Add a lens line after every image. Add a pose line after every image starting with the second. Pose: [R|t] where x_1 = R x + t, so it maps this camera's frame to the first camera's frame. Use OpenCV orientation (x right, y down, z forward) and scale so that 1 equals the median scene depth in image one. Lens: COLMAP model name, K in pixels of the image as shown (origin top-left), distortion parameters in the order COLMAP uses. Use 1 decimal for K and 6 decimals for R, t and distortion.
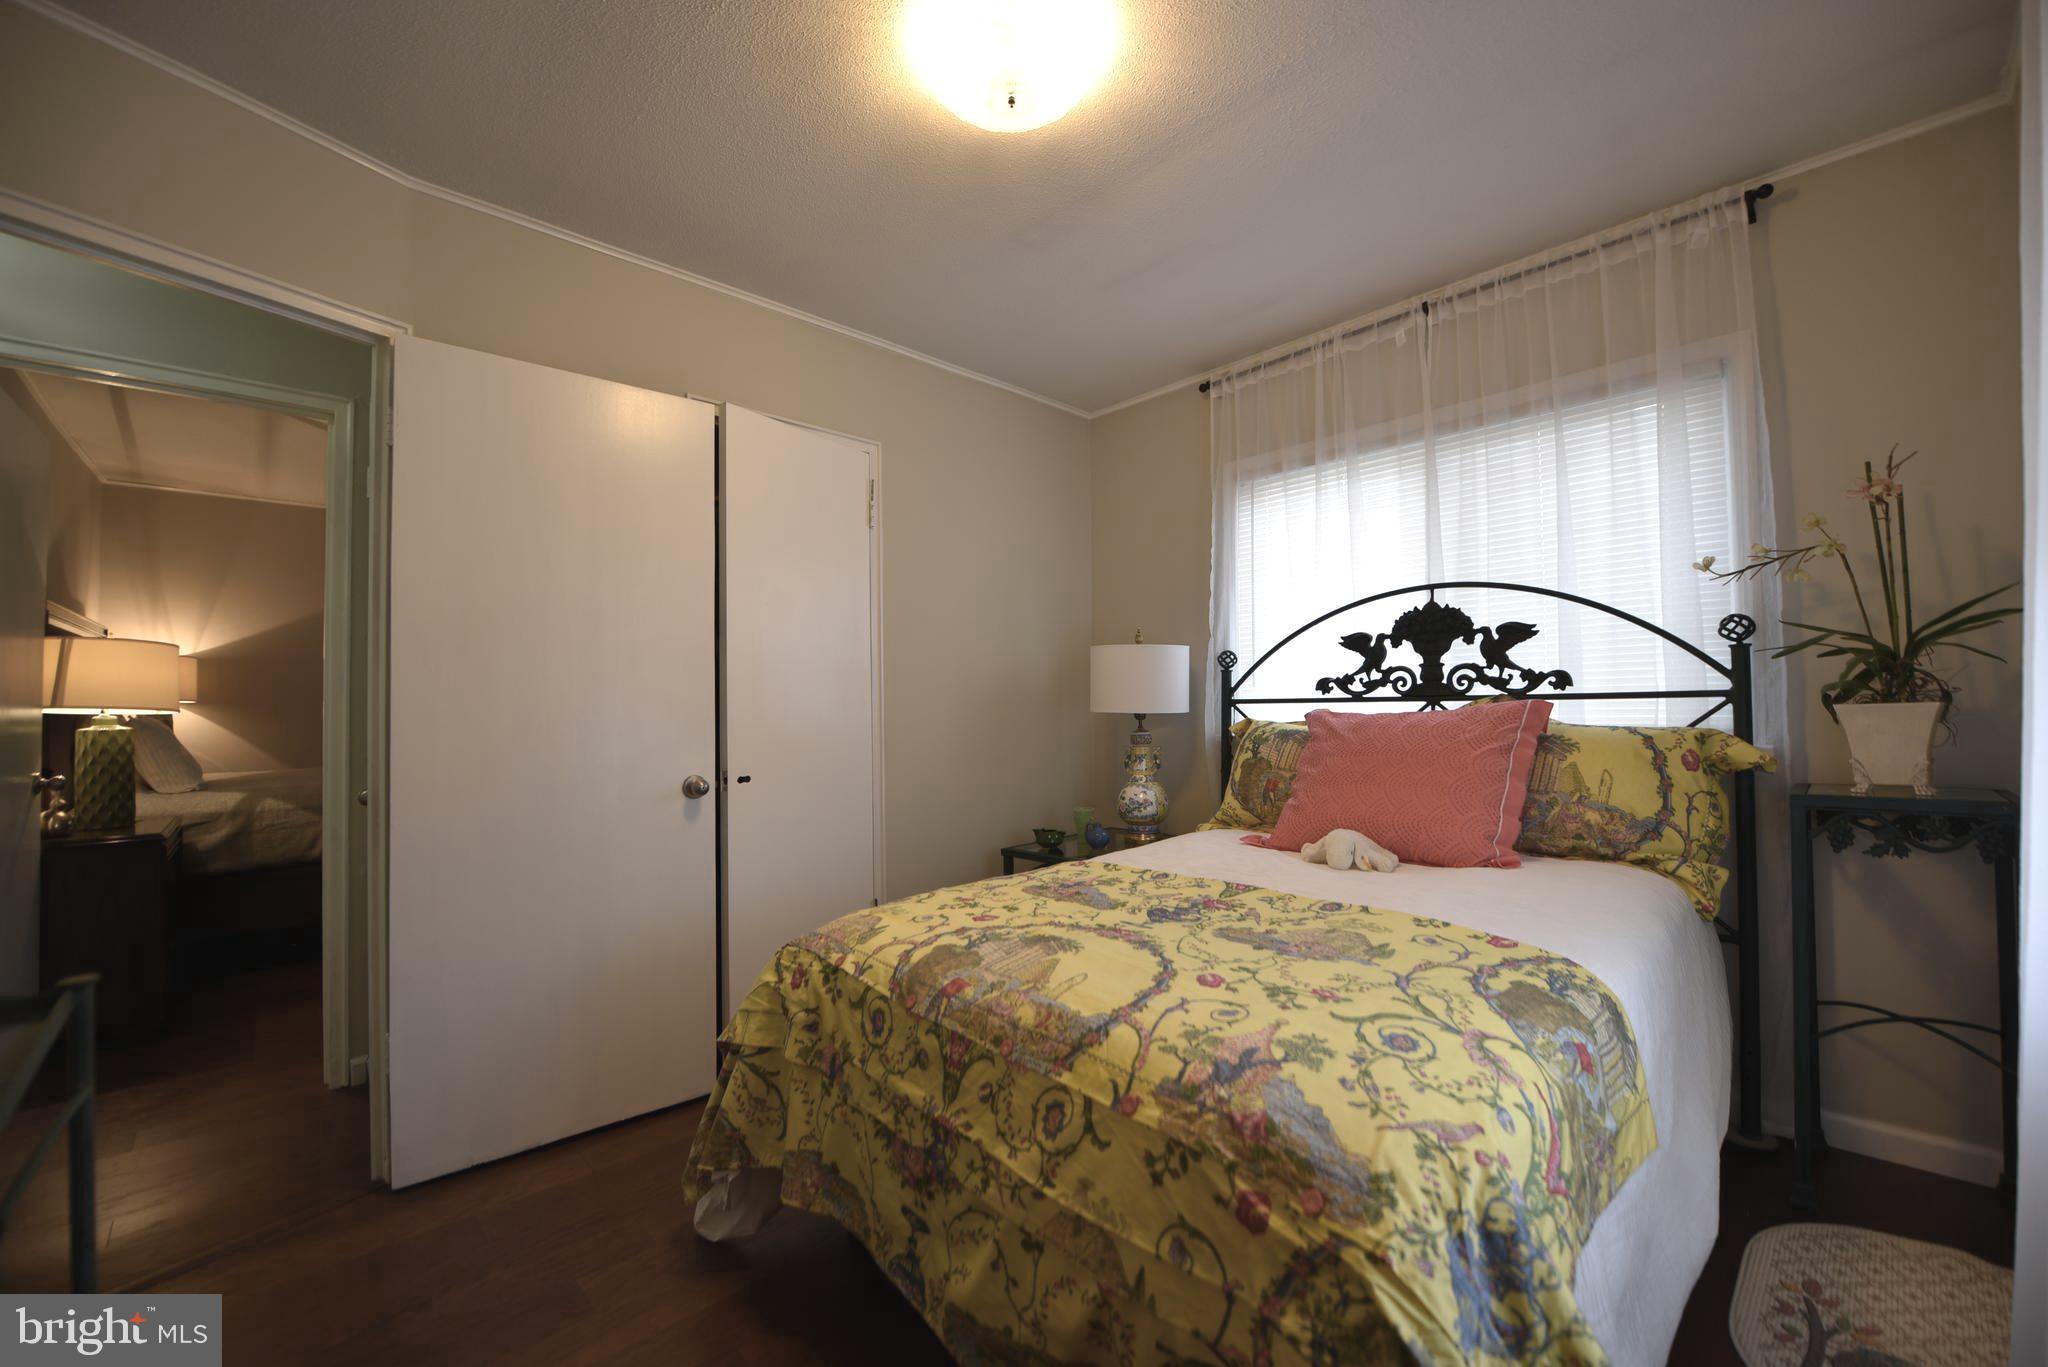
lens RADIAL K [[809.4, 0, 1025.9], [0, 809.4, 693.2], [0, 0, 1]] dist [-0.017116, -0.002360]
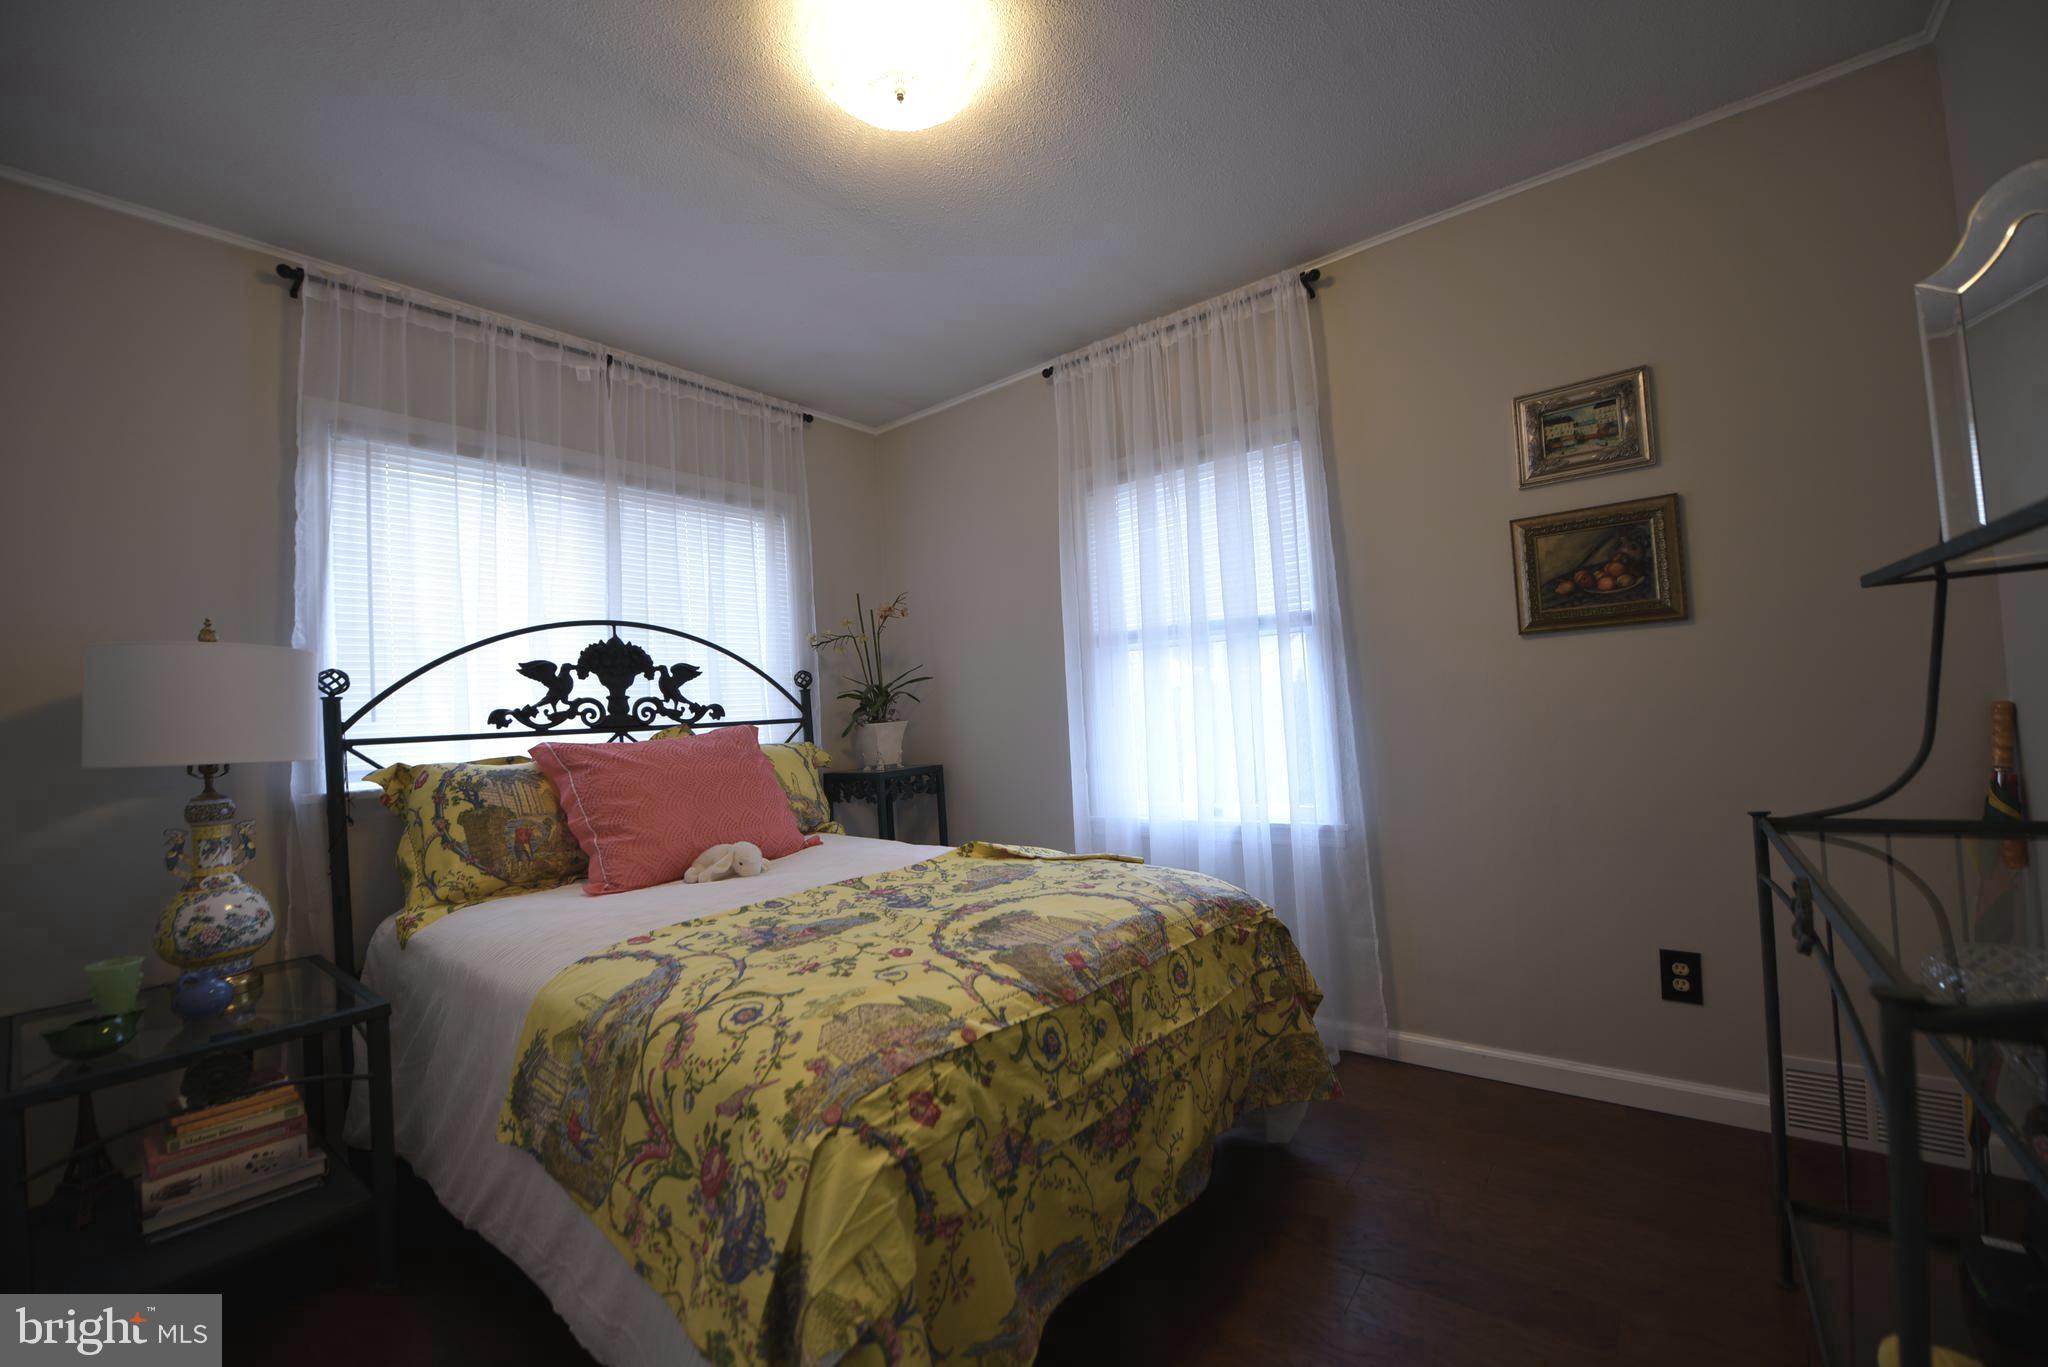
lens RADIAL K [[809.4, 0, 1022.8], [0, 809.4, 691.2], [0, 0, 1]] dist [-0.017116, -0.002360]
pose [[-0.131579, 0.048497, 0.990119, -0.608236], [0.041669, 0.998190, -0.043355, 0.024394], [-0.990429, 0.035553, -0.133362, 0.623705]]
